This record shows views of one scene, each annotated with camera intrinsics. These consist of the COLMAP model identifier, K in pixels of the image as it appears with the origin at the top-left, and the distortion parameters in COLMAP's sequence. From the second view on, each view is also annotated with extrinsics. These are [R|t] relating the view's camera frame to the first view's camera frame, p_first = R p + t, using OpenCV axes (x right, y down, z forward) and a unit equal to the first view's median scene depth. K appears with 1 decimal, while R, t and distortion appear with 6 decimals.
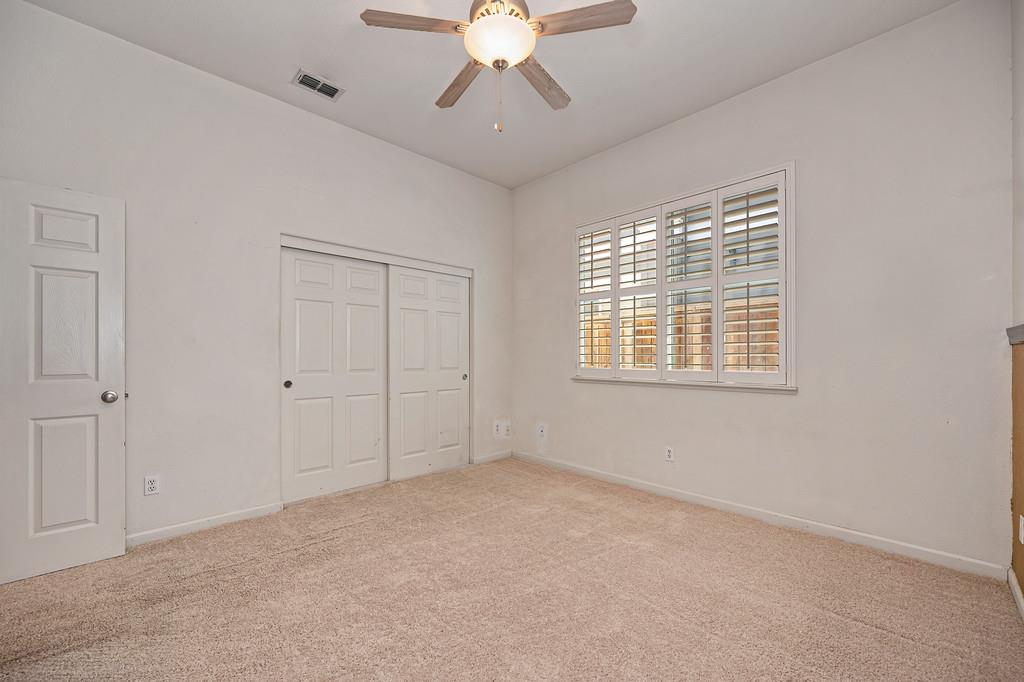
lens RADIAL K [[404.6, 0, 510.4], [0, 404.6, 354.7], [0, 0, 1]] dist [-0.001985, 0.000665]
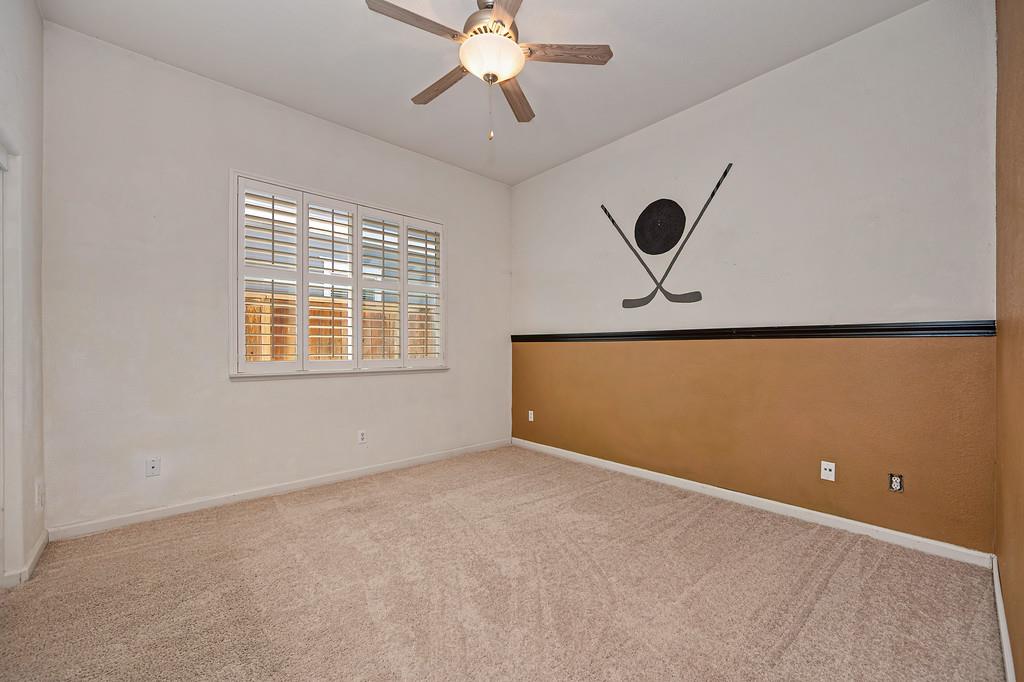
lens RADIAL K [[404.6, 0, 504.4], [0, 404.6, 347.3], [0, 0, 1]] dist [-0.001985, 0.000665]
pose [[0.041778, 0.005830, 0.999110, -0.698752], [0.000200, 0.999983, -0.005844, 0.011330], [-0.999127, 0.000444, 0.041776, 0.589361]]
